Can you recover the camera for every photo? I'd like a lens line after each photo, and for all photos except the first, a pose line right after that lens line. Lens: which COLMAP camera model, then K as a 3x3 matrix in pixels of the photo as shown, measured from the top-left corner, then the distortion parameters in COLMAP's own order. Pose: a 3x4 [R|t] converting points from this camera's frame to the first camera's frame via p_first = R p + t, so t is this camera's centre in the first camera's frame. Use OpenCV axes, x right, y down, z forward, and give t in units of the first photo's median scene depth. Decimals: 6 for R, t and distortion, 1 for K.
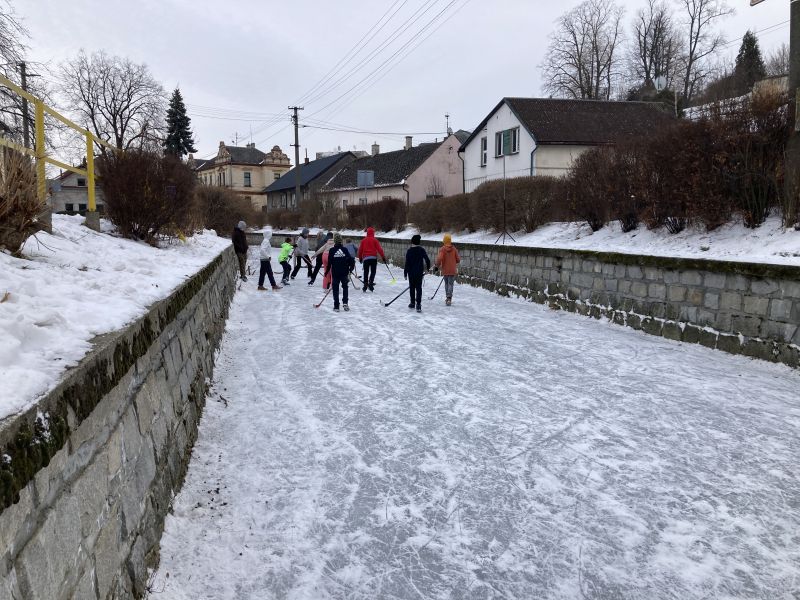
lens RADIAL K [[654.2, 0, 383.5], [0, 654.2, 299.2], [0, 0, 1]] dist [0.018419, -0.000524]
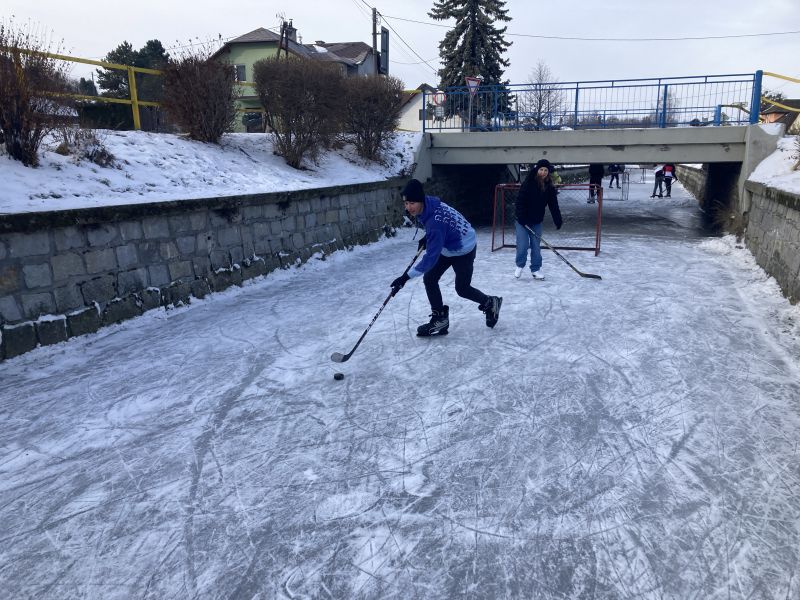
lens RADIAL K [[661.1, 0, 398.5], [0, 661.1, 272.8], [0, 0, 1]] dist [0.027890, -0.002996]
pose [[-0.837898, -0.090984, 0.538190, -0.028722], [0.063880, 0.962887, 0.262236, -0.027949], [-0.542076, 0.254106, -0.800989, 0.247562]]
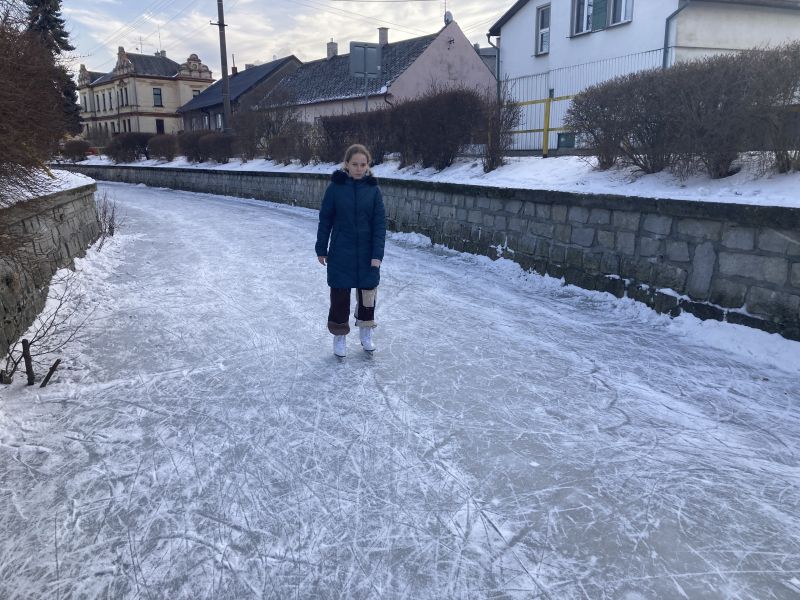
lens RADIAL K [[649.4, 0, 402.6], [0, 649.4, 285.9], [0, 0, 1]] dist [0.009282, 0.009157]
pose [[0.991092, -0.026860, 0.130440, -0.049991], [0.015831, 0.996267, 0.084865, -0.038437], [-0.132233, -0.082044, 0.987817, 0.352930]]
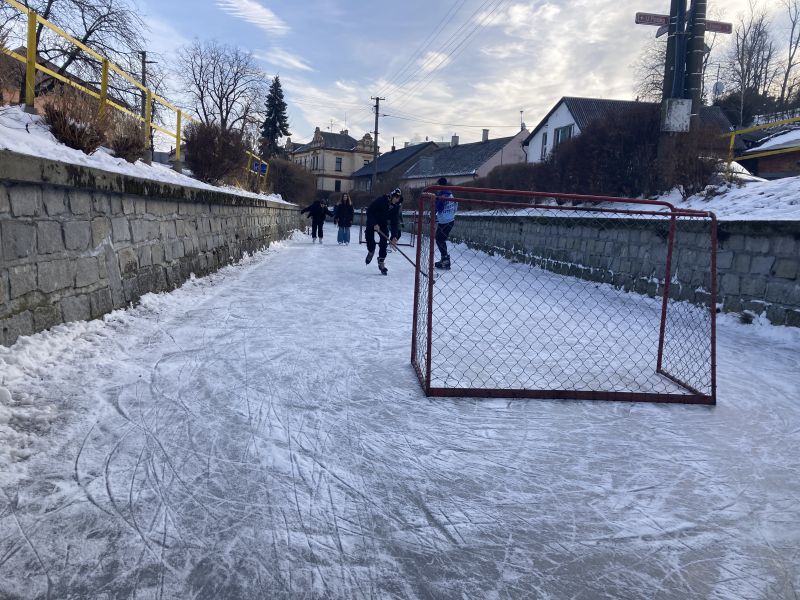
lens RADIAL K [[657.3, 0, 400.0], [0, 657.3, 300.0], [0, 0, 1]] dist [0.012705, 0.003134]
pose [[0.991025, 0.074880, -0.110734, 0.049987], [-0.073565, 0.997163, 0.015925, 0.023425], [0.111612, -0.007636, 0.993722, -0.088855]]
